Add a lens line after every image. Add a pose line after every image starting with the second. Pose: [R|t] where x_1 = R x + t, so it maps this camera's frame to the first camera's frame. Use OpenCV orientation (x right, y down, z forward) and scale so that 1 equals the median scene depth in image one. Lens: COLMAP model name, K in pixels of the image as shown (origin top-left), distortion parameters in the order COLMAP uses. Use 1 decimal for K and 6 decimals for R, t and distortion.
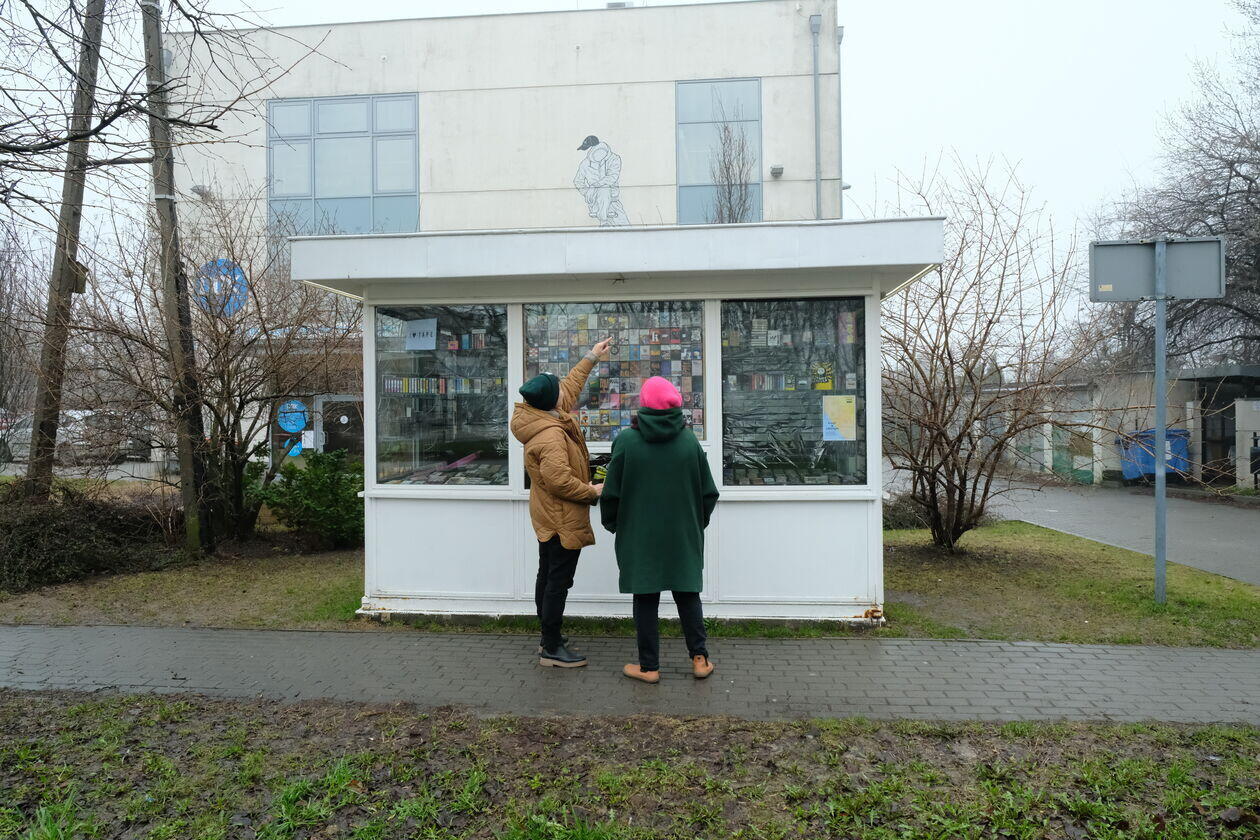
lens RADIAL K [[858.6, 0, 632.4], [0, 858.6, 420.2], [0, 0, 1]] dist [-0.009068, 0.000766]
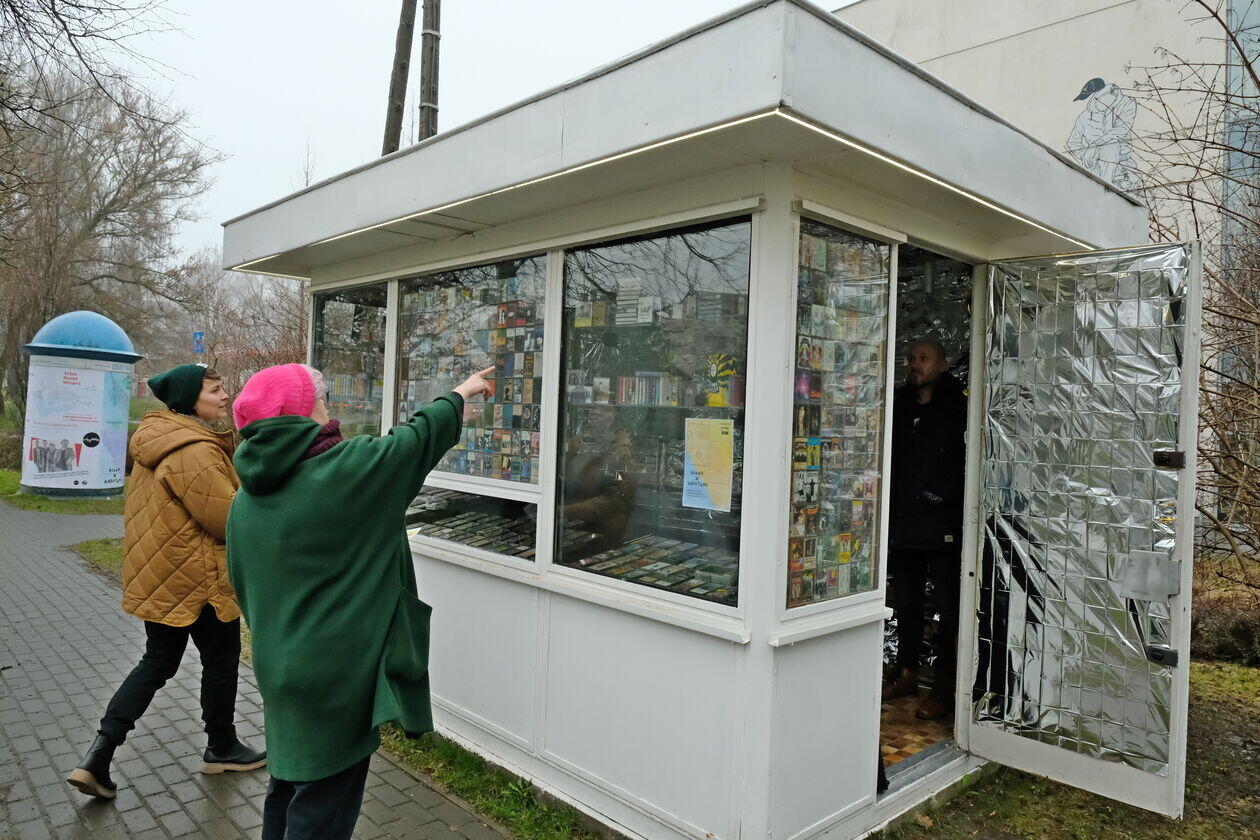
lens RADIAL K [[858.6, 0, 629.1], [0, 858.6, 412.6], [0, 0, 1]] dist [-0.009068, 0.000766]
pose [[0.749378, 0.035520, -0.661189, 0.524100], [-0.054798, 0.998462, -0.008468, -0.025190], [0.659871, 0.042578, 0.750171, 0.585709]]
